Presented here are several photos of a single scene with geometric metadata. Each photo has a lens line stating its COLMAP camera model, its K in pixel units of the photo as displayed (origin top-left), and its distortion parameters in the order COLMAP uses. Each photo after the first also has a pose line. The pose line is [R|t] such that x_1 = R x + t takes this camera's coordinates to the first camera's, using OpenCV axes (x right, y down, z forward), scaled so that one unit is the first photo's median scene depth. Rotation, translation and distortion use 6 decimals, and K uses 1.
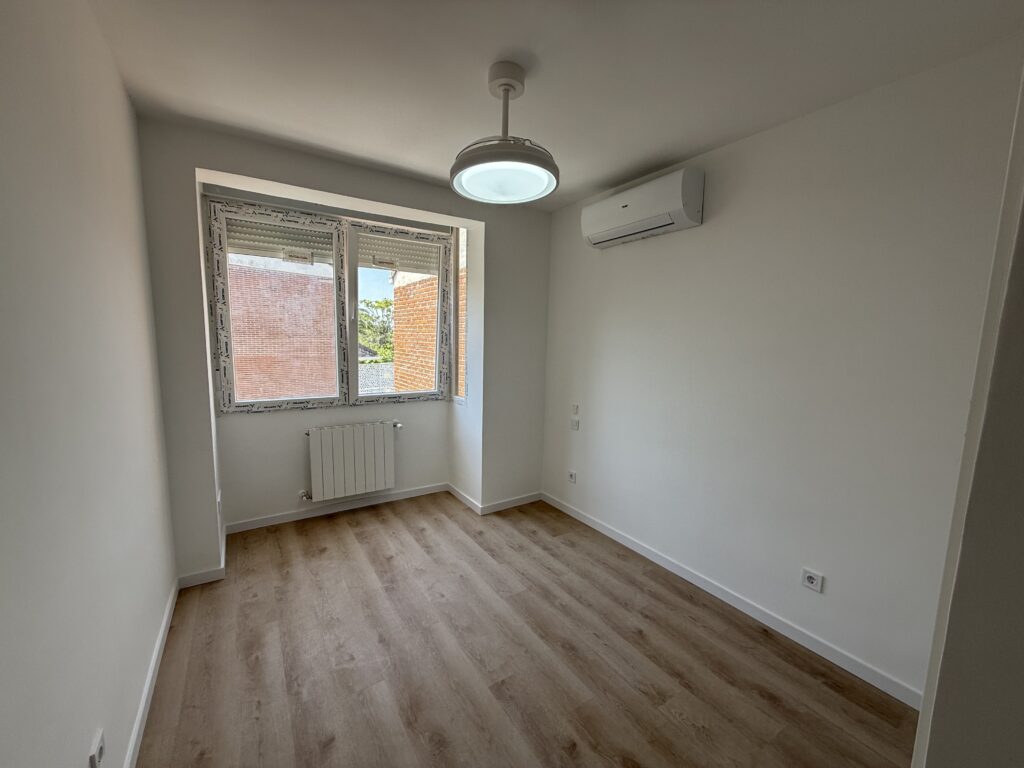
lens RADIAL K [[409.0, 0, 511.6], [0, 409.0, 386.6], [0, 0, 1]] dist [-0.000265, 0.000324]
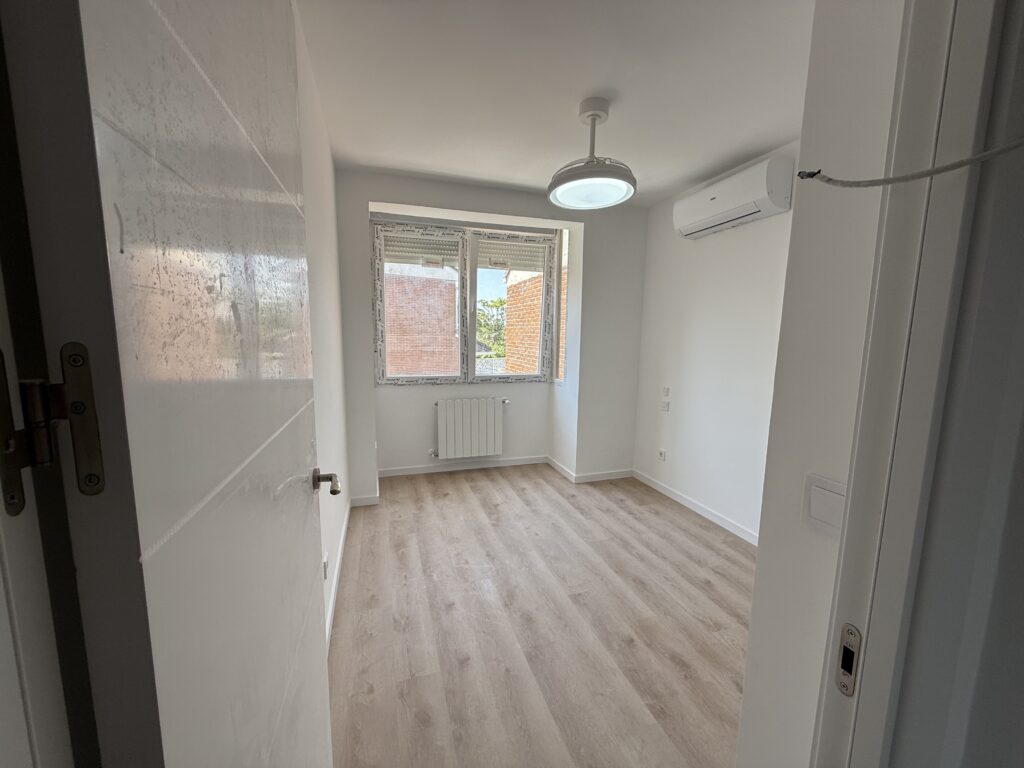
lens RADIAL K [[409.0, 0, 511.6], [0, 409.0, 386.6], [0, 0, 1]] dist [-0.000265, 0.000324]
pose [[0.964260, 0.025435, -0.263736, 0.065973], [-0.024167, 0.999676, 0.008053, 0.059907], [0.263855, -0.001391, 0.964561, -0.186151]]
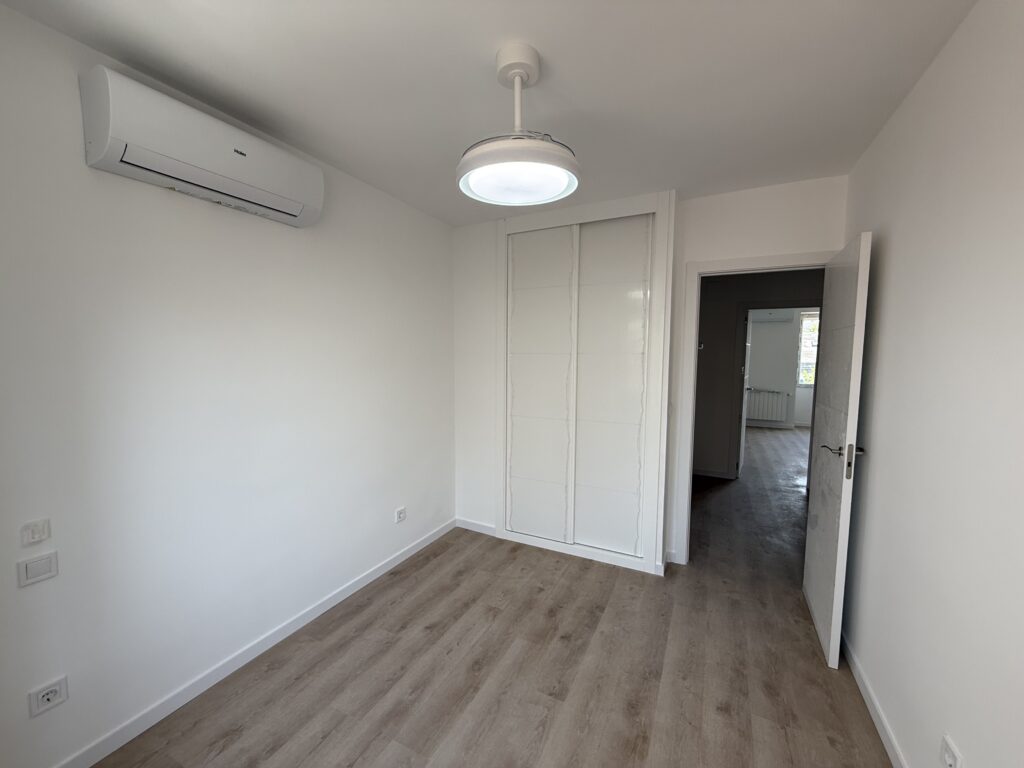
lens RADIAL K [[409.0, 0, 511.6], [0, 409.0, 386.6], [0, 0, 1]] dist [-0.000265, 0.000324]
pose [[-0.503978, -0.095992, 0.858366, -0.558802], [0.085049, 0.983460, 0.159917, -0.149773], [-0.859519, 0.153598, -0.487478, 1.053279]]
